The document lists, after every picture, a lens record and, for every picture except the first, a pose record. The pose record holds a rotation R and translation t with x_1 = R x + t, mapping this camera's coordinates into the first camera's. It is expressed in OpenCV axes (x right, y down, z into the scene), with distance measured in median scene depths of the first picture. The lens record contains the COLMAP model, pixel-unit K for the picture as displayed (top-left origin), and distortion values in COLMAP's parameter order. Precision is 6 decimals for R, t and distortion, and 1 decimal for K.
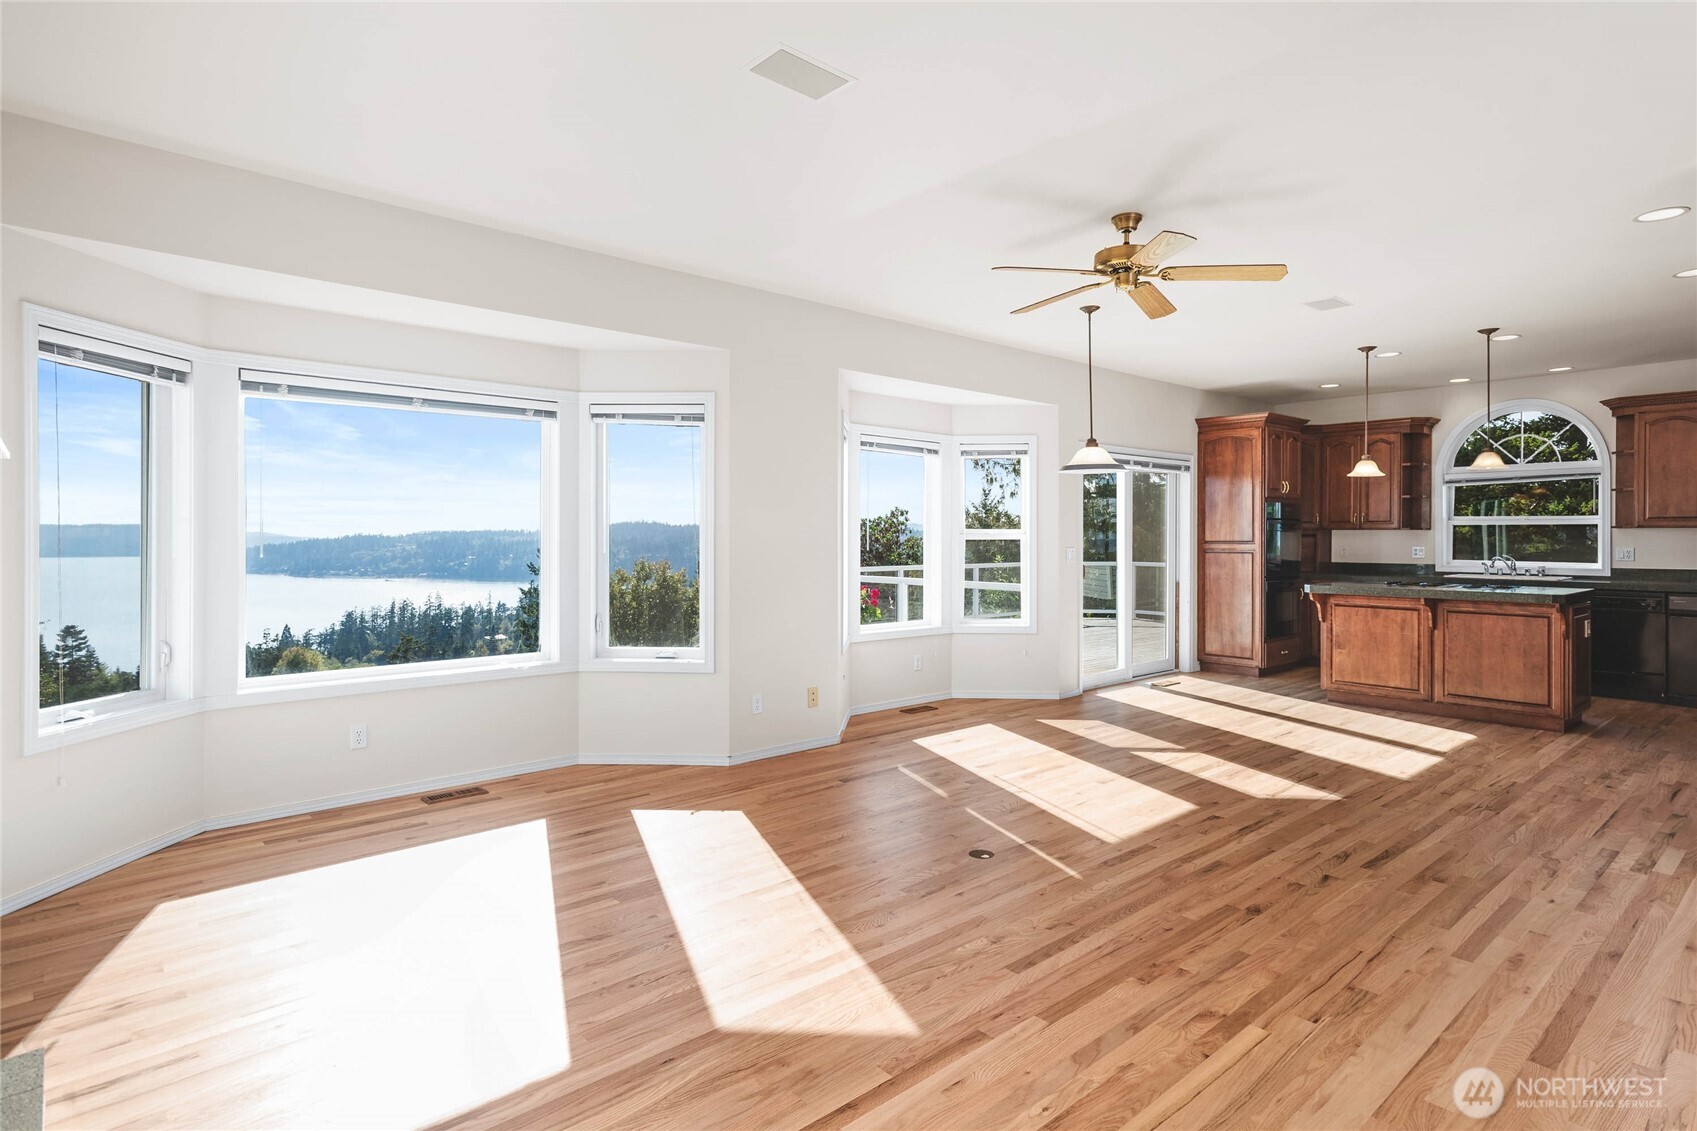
lens RADIAL K [[911.4, 0, 847.6], [0, 911.4, 561.2], [0, 0, 1]] dist [-0.005666, 0.000041]
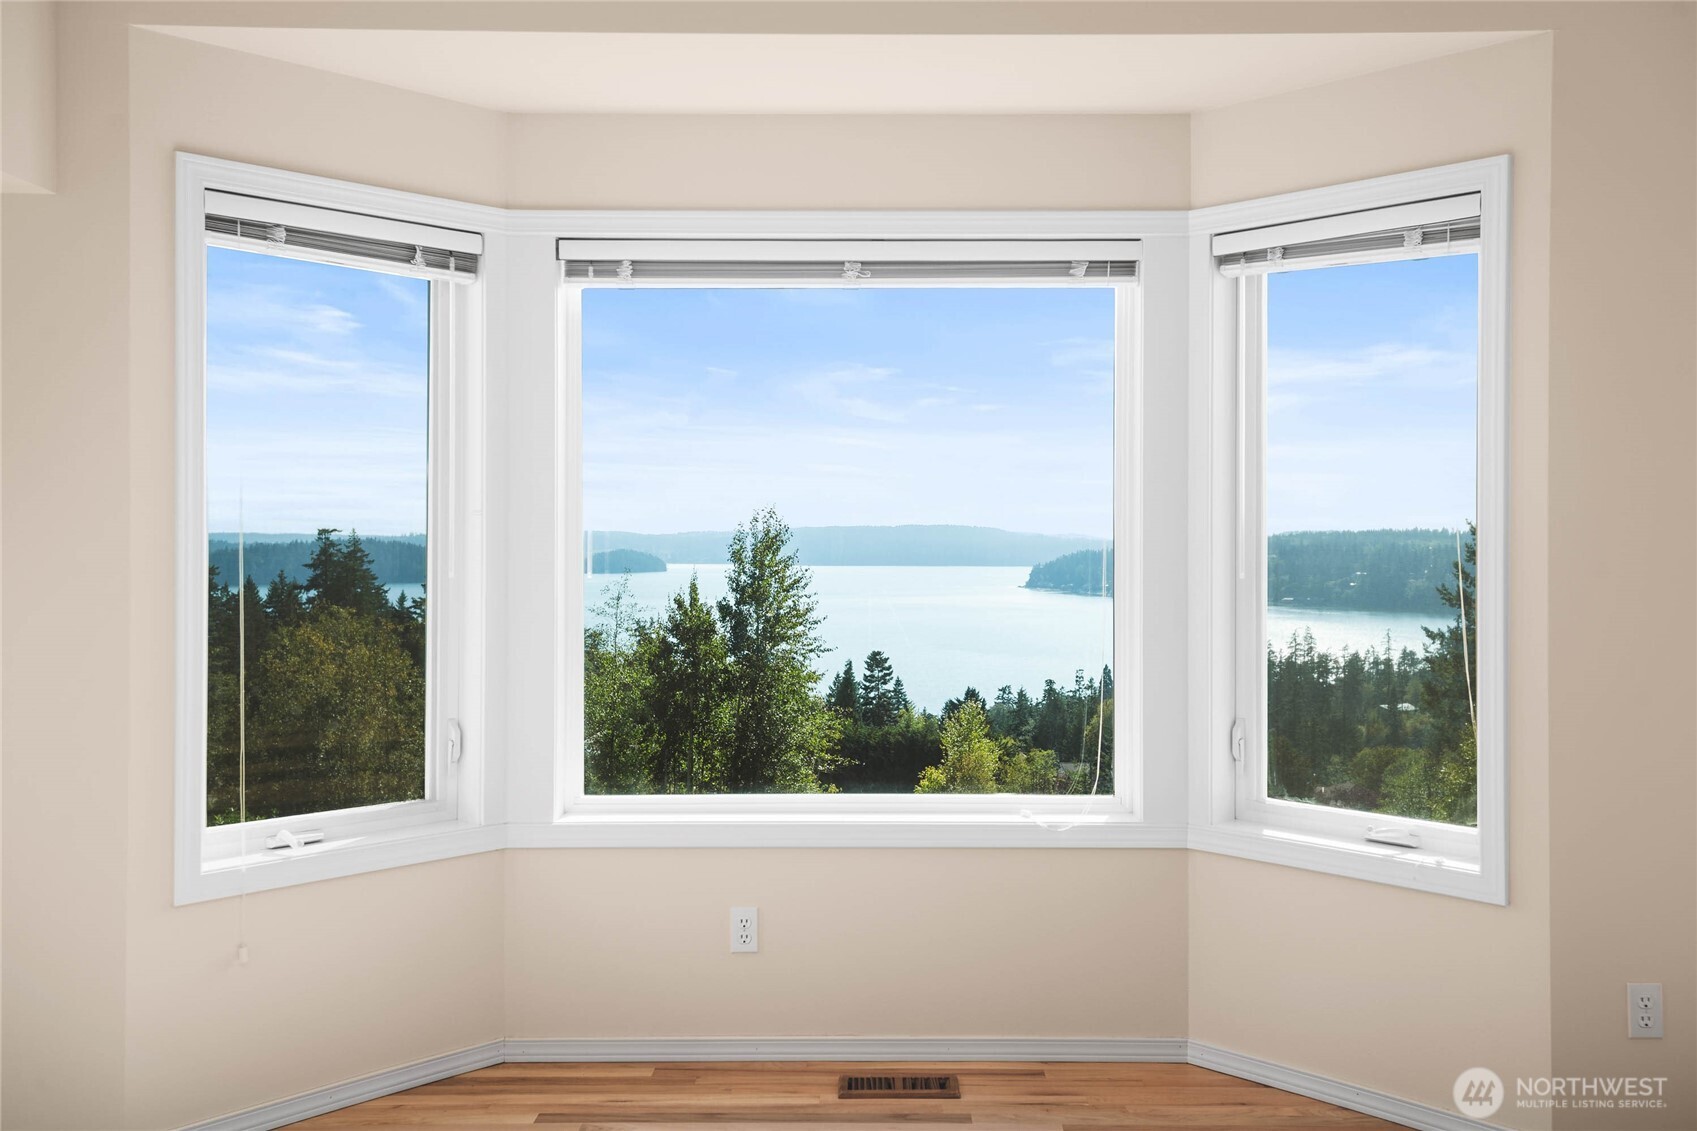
lens RADIAL K [[1491.9, 0, 857.5], [0, 1491.9, 548.0], [0, 0, 1]] dist [0.036698, 0.004936]
pose [[0.750095, 0.003742, -0.661319, 0.062766], [-0.018233, 0.999721, -0.015024, -0.010126], [0.661079, 0.023328, 0.749954, 0.363485]]
